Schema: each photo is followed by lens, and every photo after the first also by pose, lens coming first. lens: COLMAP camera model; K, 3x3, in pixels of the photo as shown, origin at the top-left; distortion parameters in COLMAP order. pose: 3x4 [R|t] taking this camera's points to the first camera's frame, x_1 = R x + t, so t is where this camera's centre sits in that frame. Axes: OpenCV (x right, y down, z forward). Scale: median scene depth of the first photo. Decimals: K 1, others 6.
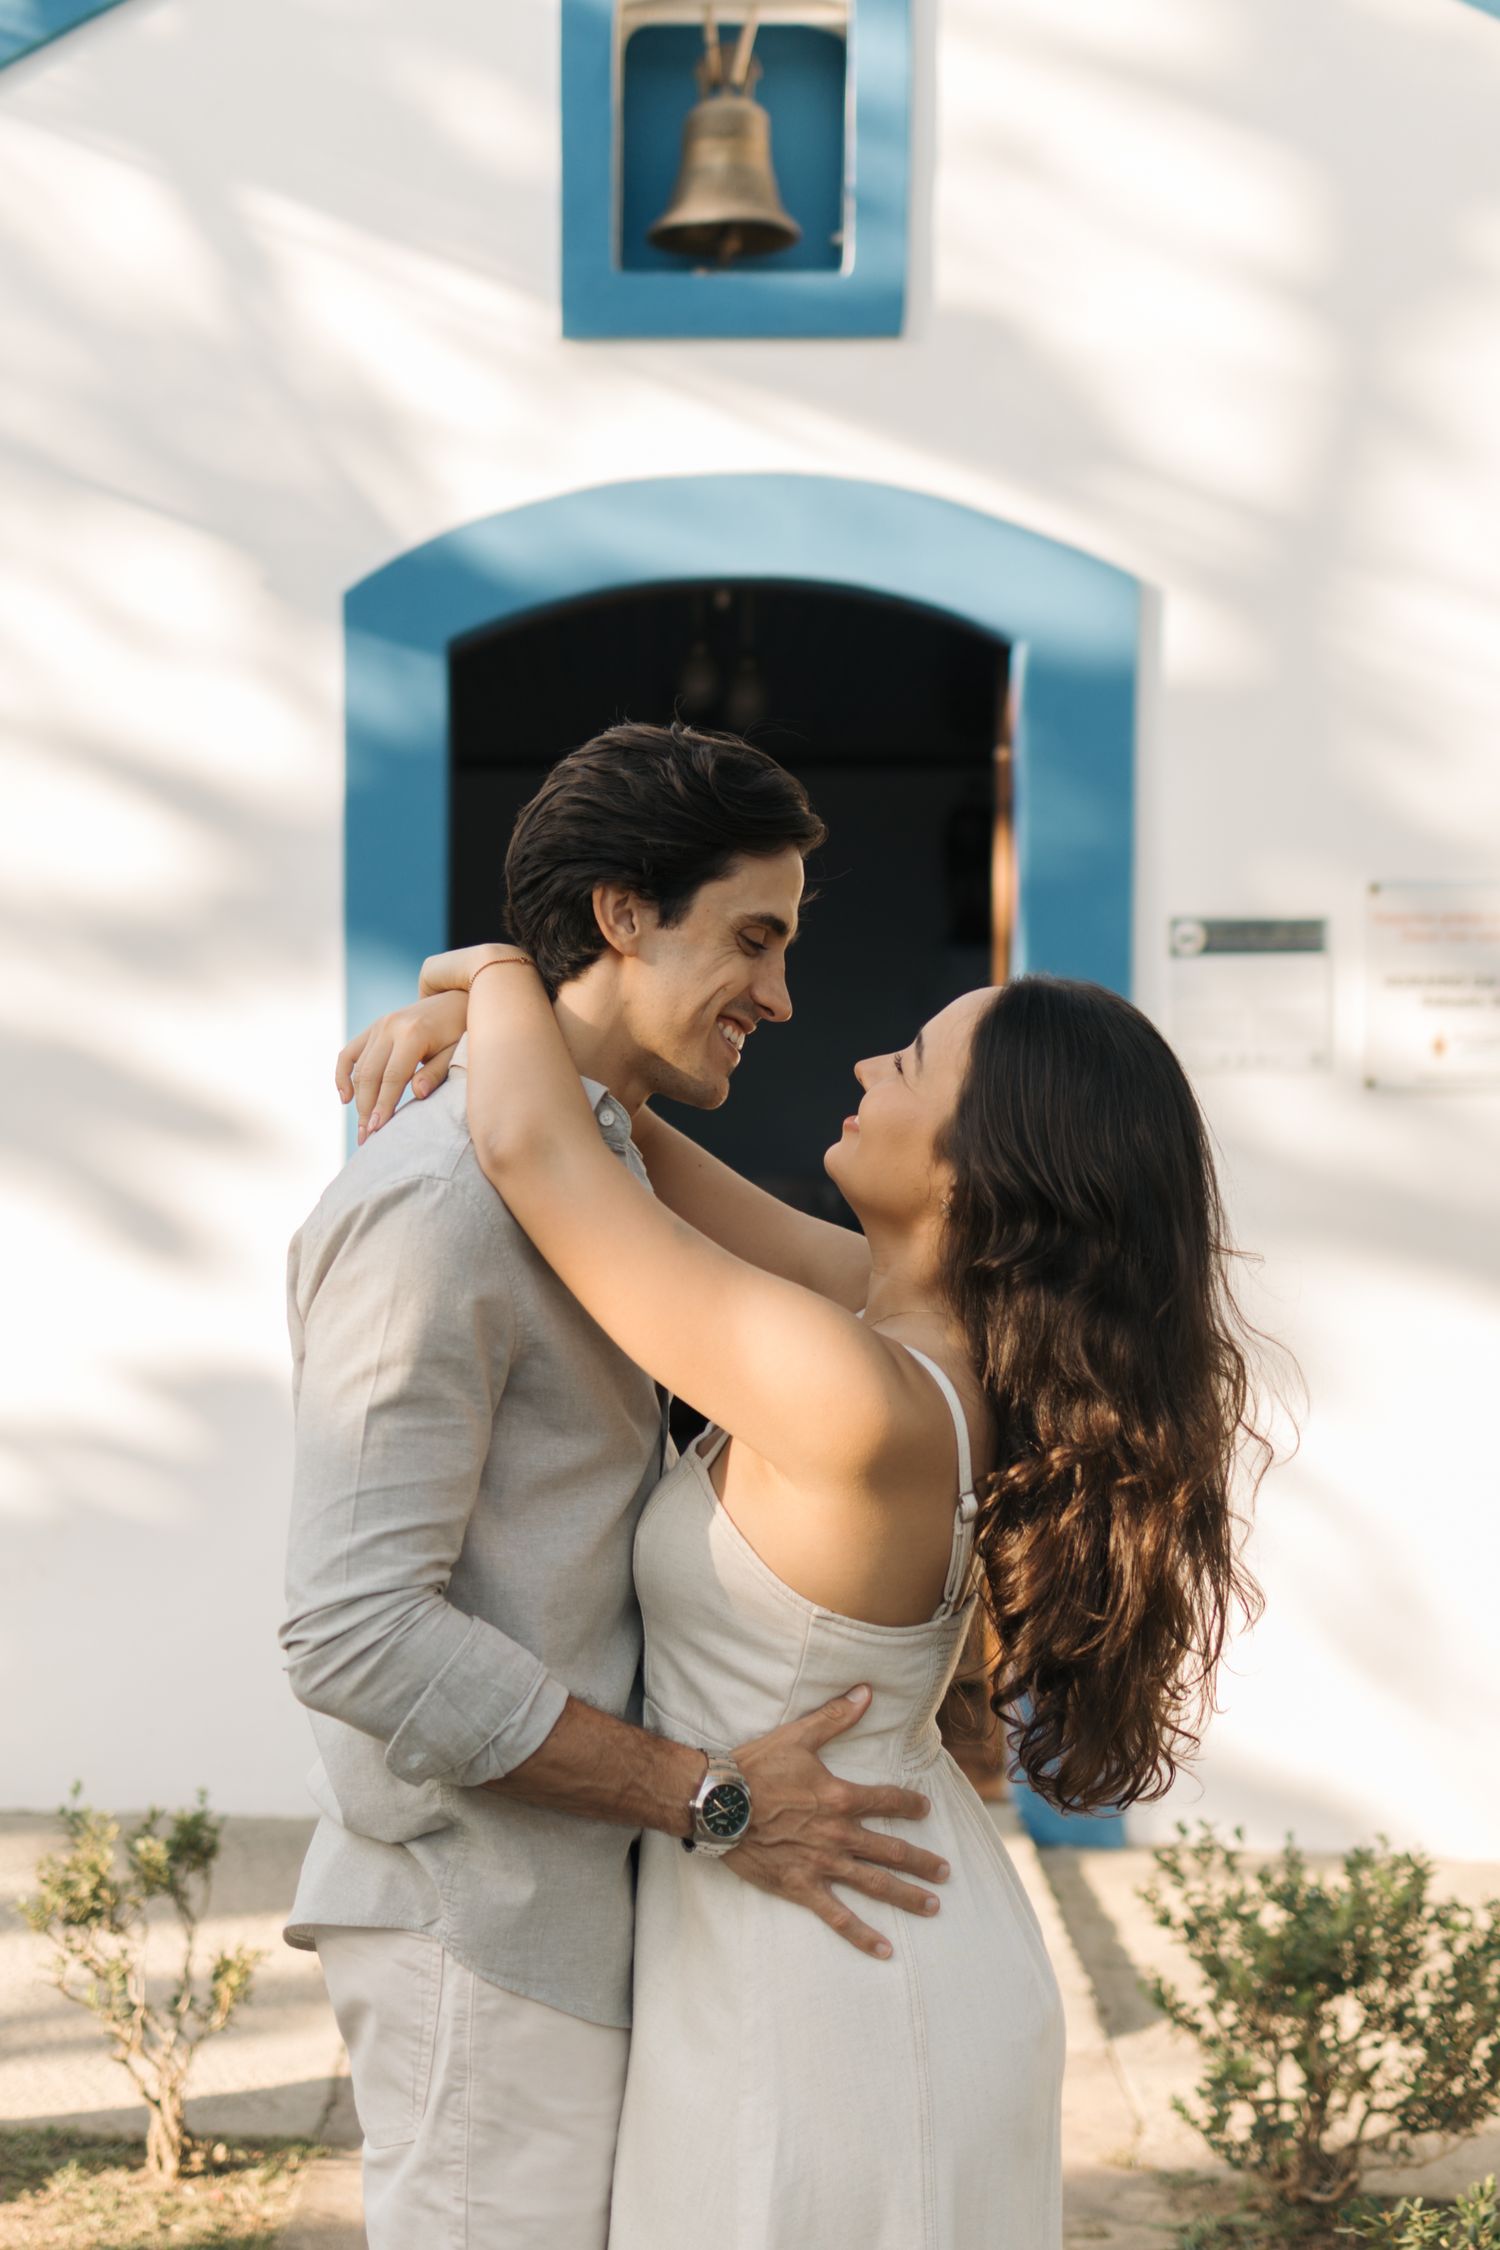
lens RADIAL K [[2273.1, 0, 750.0], [0, 2273.1, 1125.0], [0, 0, 1]] dist [-0.009918, 0.006581]
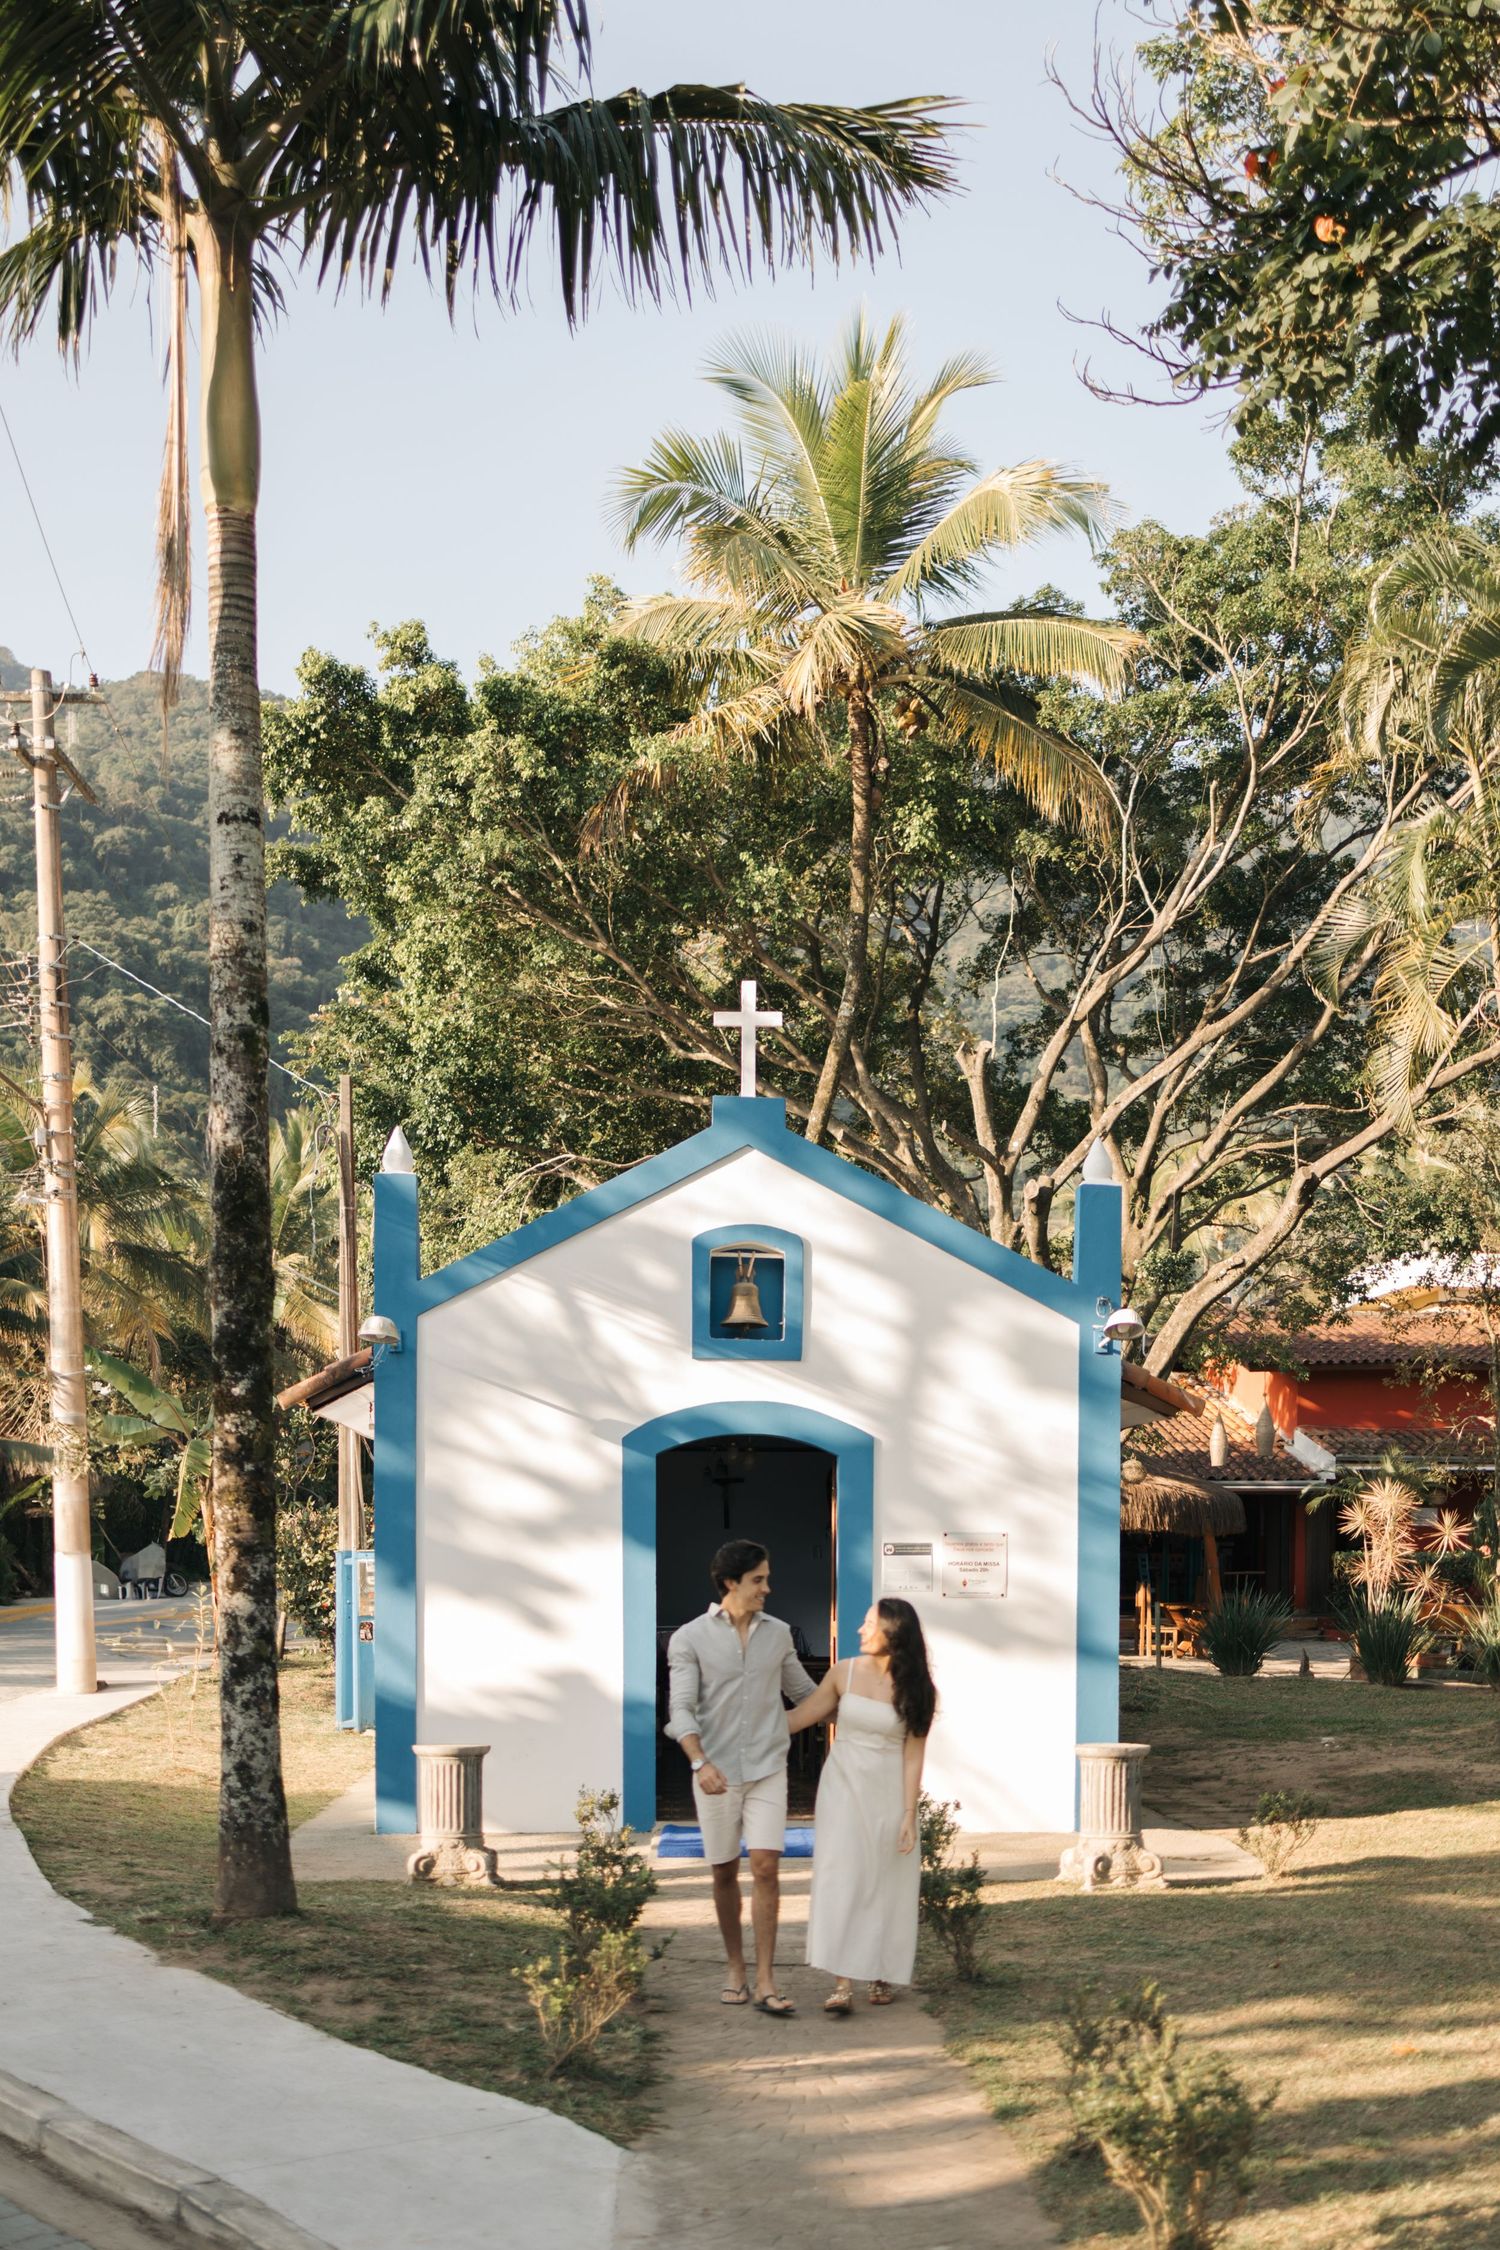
lens RADIAL K [[4812.7, 0, 750.0], [0, 4812.7, 1125.0], [0, 0, 1]] dist [-0.064290, -0.026425]
pose [[0.998659, 0.002948, 0.051685, -0.371907], [0.002503, 0.994460, -0.105088, 0.035082], [-0.051708, 0.105077, 0.993119, -6.023693]]
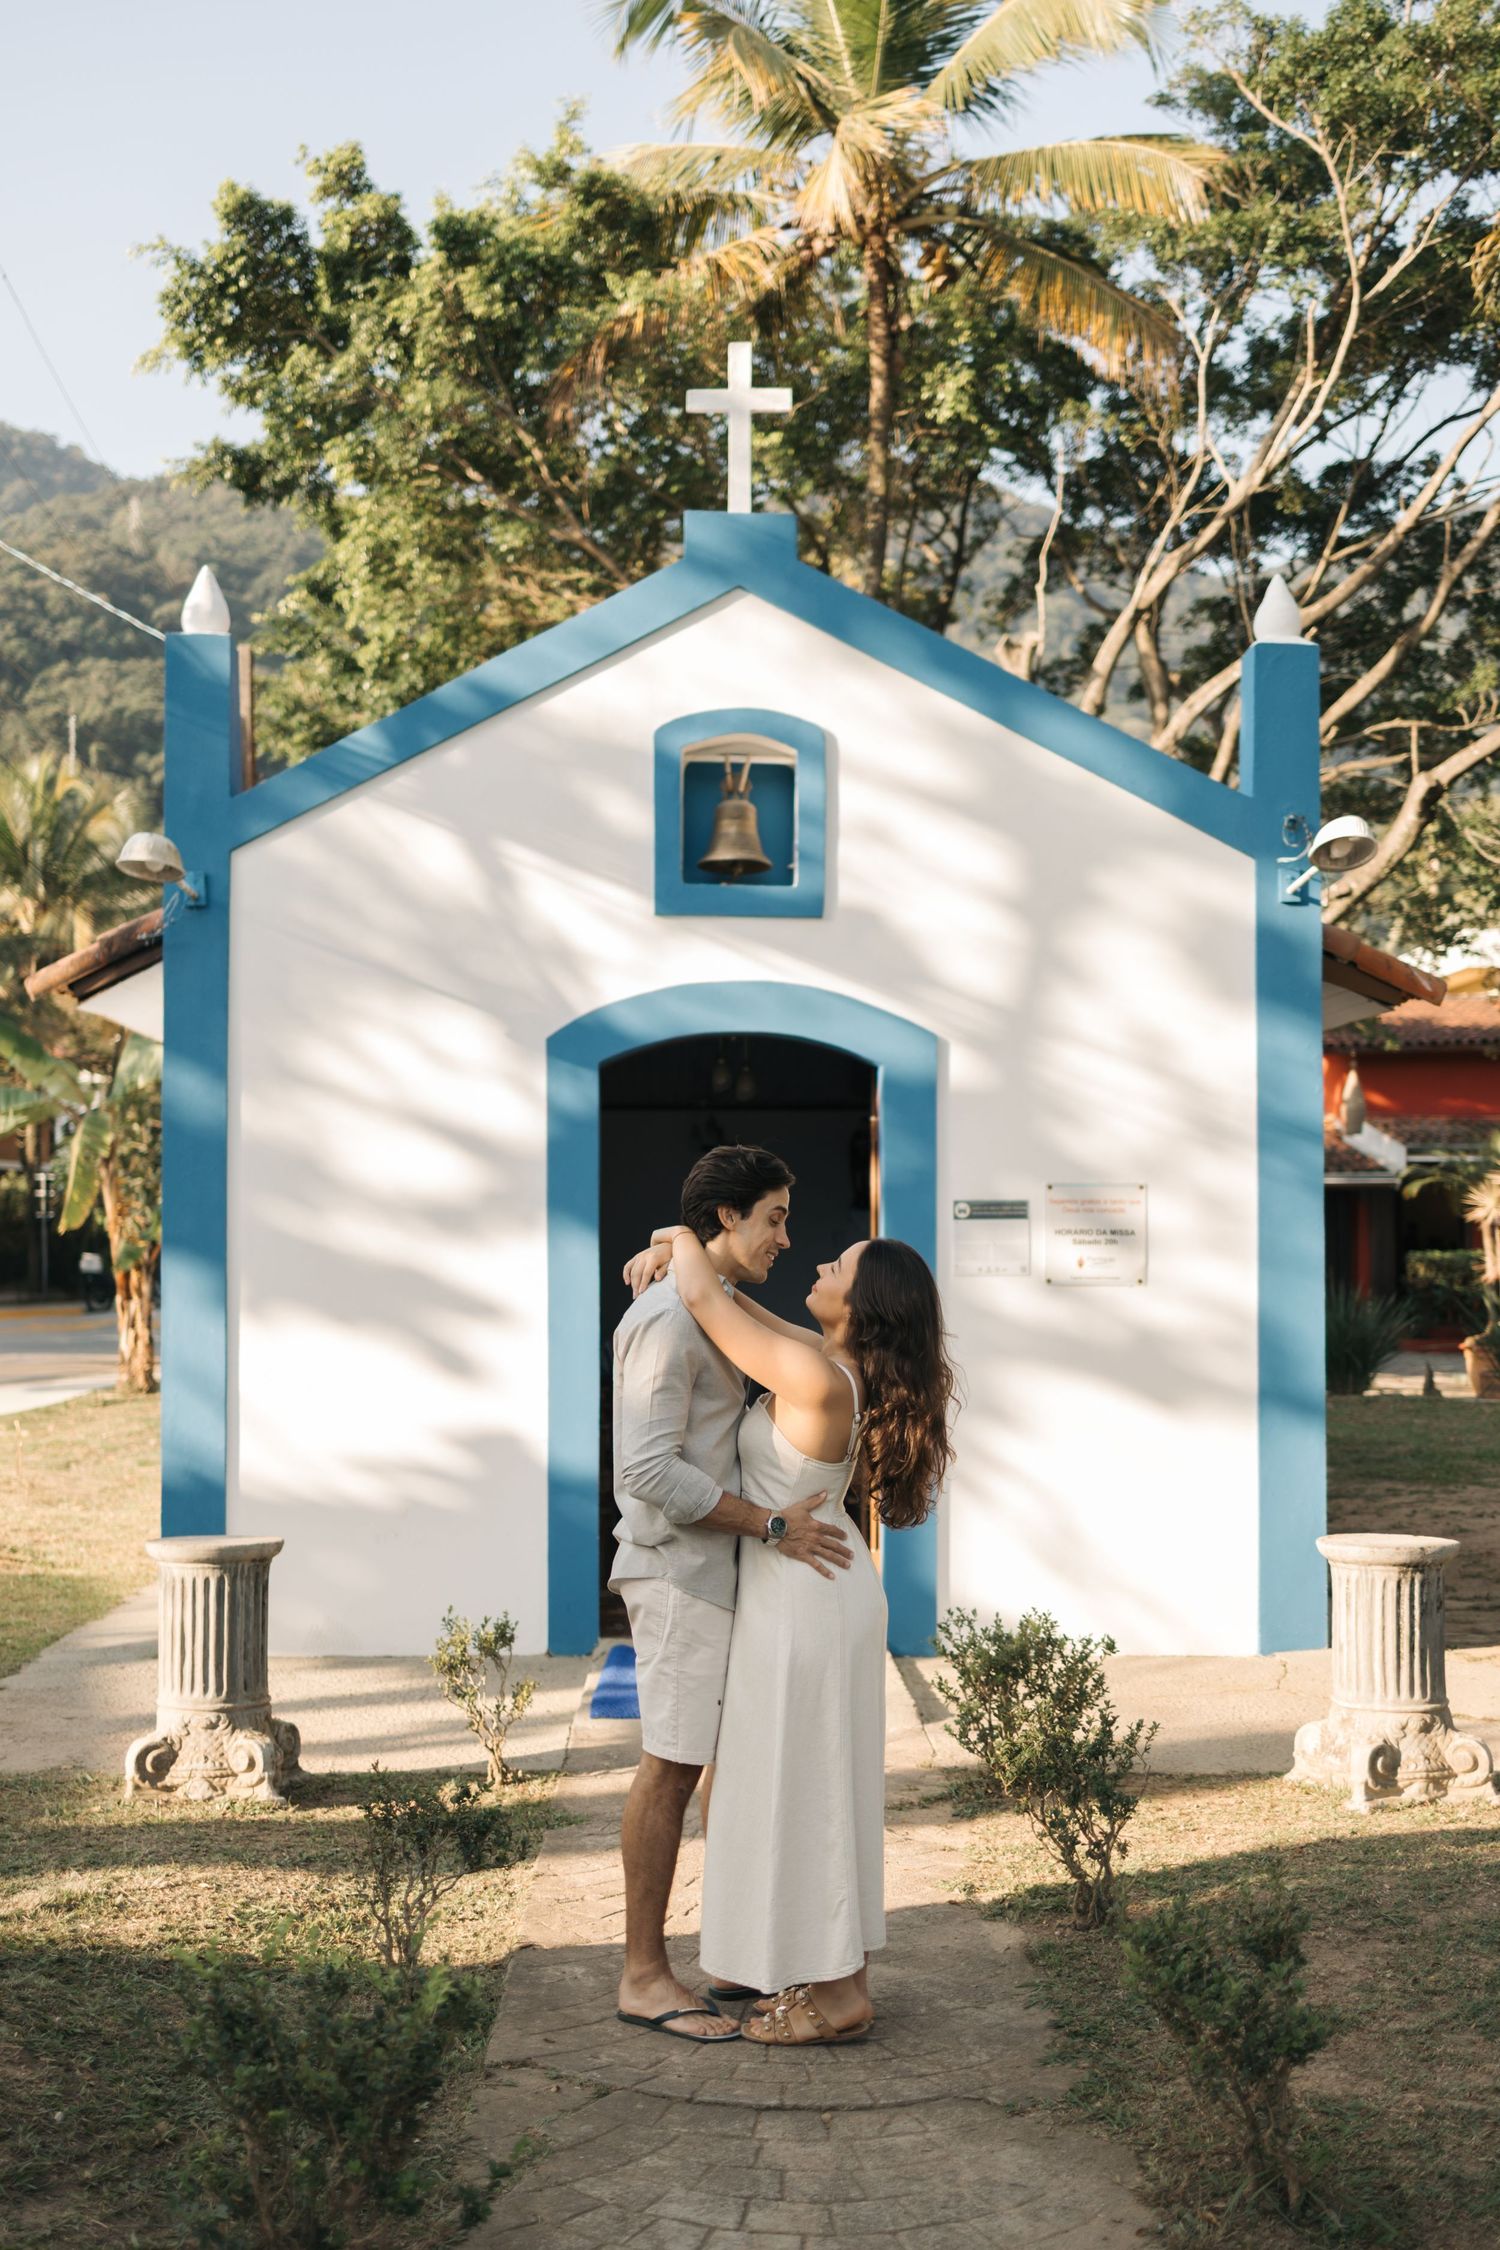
lens RADIAL K [[2273.1, 0, 750.0], [0, 2273.1, 1125.0], [0, 0, 1]] dist [-0.009918, 0.006581]
pose [[0.999036, -0.001143, 0.043881, -0.093182], [0.005358, 0.995360, -0.096068, 0.037936], [-0.043567, 0.096210, 0.994407, -1.069171]]
